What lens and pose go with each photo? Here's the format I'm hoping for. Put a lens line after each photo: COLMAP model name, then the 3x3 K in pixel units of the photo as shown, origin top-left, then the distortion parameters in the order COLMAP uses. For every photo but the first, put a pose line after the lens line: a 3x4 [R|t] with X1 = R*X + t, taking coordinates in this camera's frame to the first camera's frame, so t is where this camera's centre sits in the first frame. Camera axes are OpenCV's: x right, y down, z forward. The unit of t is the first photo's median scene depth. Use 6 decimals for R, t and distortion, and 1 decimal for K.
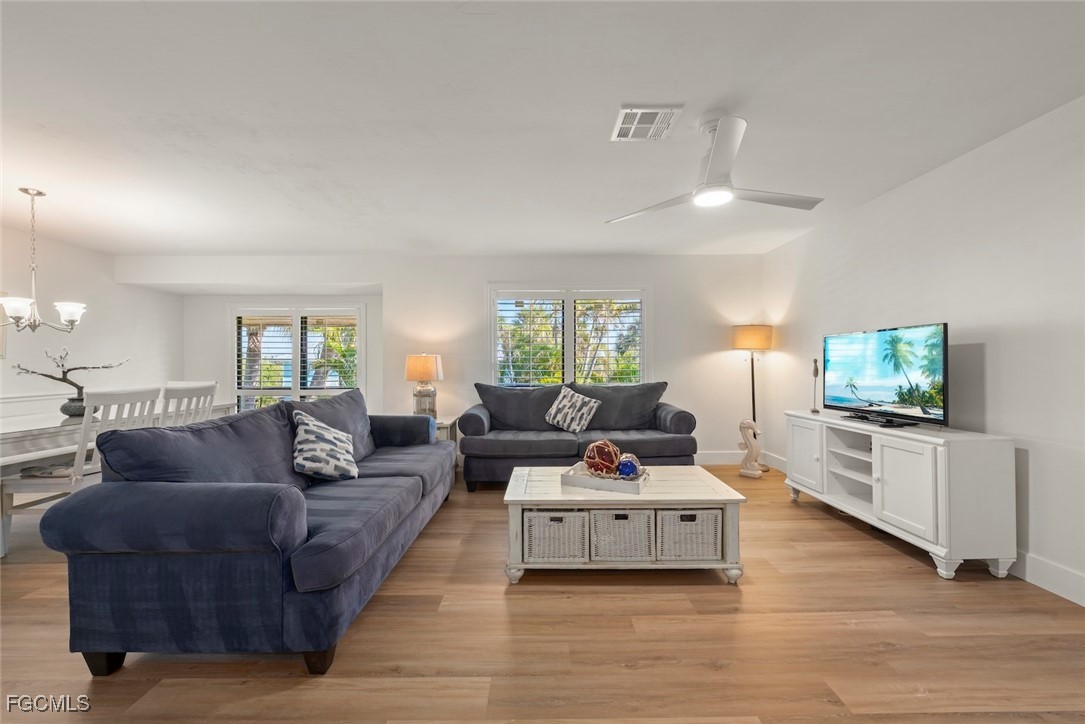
lens RADIAL K [[414.4, 0, 549.0], [0, 414.4, 366.3], [0, 0, 1]] dist [0.005560, 0.000109]
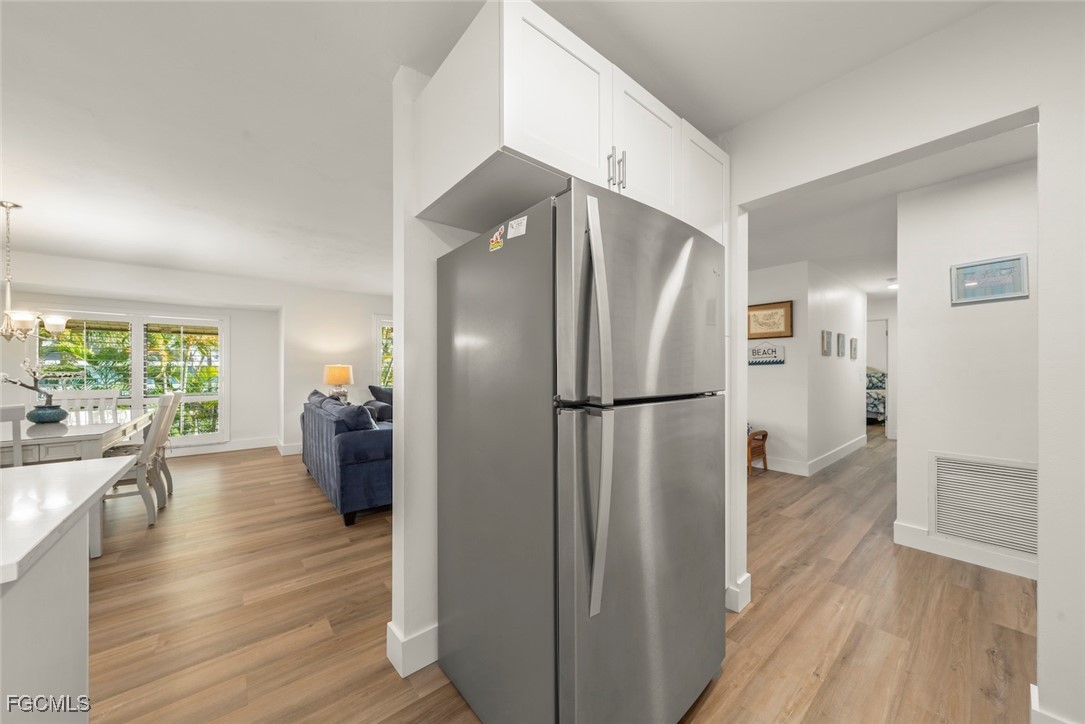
lens RADIAL K [[381.1, 0, 534.4], [0, 381.1, 370.2], [0, 0, 1]] dist [-0.000783, 0.000071]
pose [[0.773619, 0.001984, 0.633648, -0.900327], [0.001863, 0.999984, -0.005405, -0.005309], [-0.633649, 0.005362, 0.773602, -0.579434]]
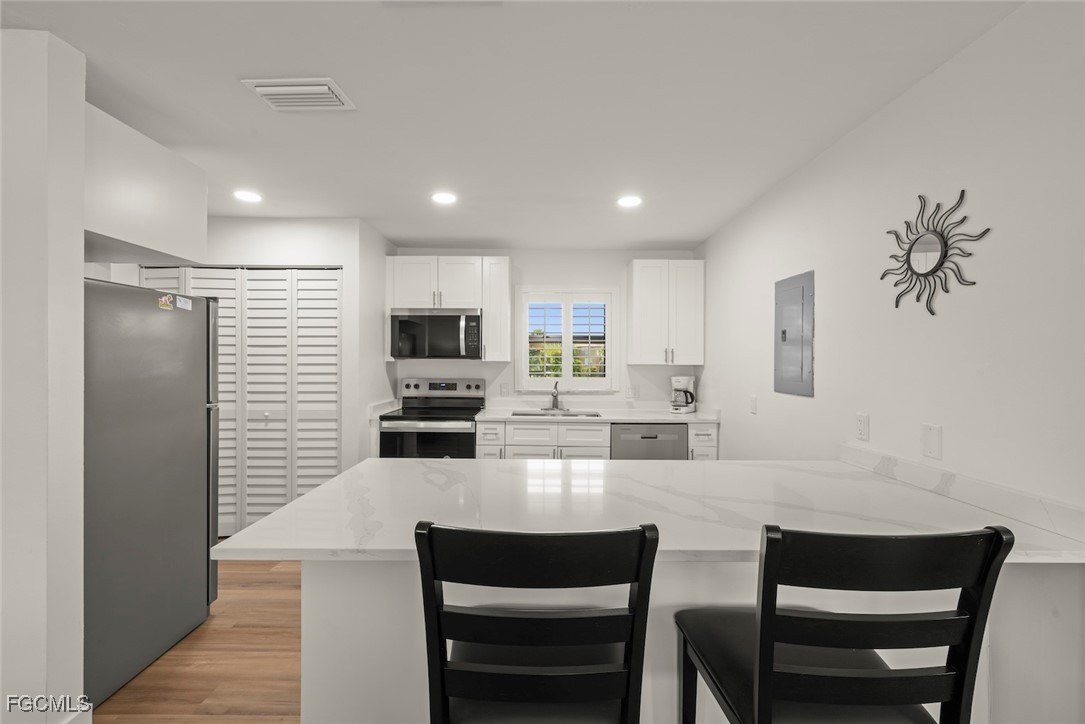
lens RADIAL K [[455.5, 0, 539.9], [0, 455.5, 359.1], [0, 0, 1]] dist [0.002892, -0.001066]
pose [[-0.999991, -0.002118, -0.003664, -1.263227], [-0.002134, 0.999988, 0.004413, -0.066497], [0.003654, 0.004421, -0.999984, 0.515004]]
